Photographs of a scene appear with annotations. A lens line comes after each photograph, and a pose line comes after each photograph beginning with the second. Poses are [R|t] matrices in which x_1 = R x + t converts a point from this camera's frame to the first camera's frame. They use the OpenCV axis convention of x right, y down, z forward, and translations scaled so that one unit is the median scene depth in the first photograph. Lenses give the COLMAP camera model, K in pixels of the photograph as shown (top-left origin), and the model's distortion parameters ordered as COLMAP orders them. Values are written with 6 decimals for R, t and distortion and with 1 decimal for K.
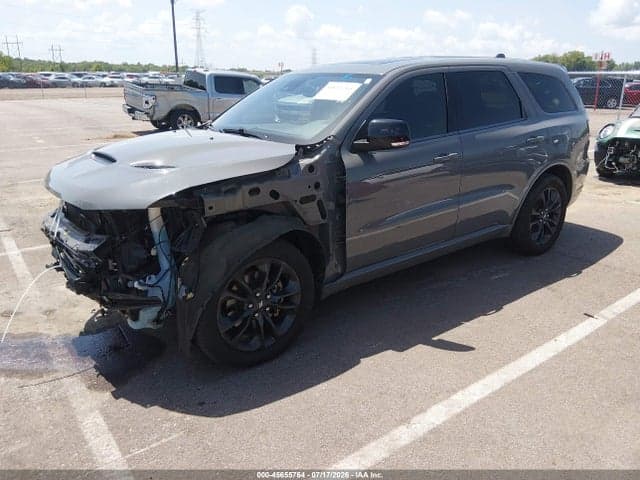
lens RADIAL K [[491.2, 0, 320.0], [0, 491.2, 240.0], [0, 0, 1]] dist [0.071668, -0.141428]
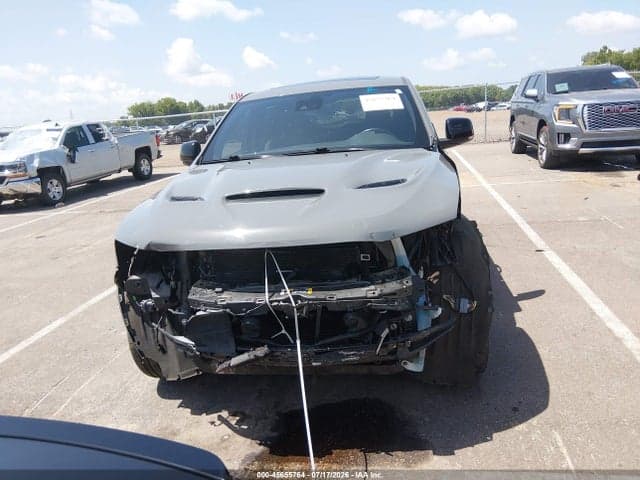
lens RADIAL K [[491.2, 0, 320.0], [0, 491.2, 240.0], [0, 0, 1]] dist [0.071668, -0.141428]
pose [[0.724593, -0.233444, 0.648436, -0.874980], [0.291967, 0.956259, 0.018007, -0.090765], [-0.624276, 0.176274, 0.761056, 0.371512]]
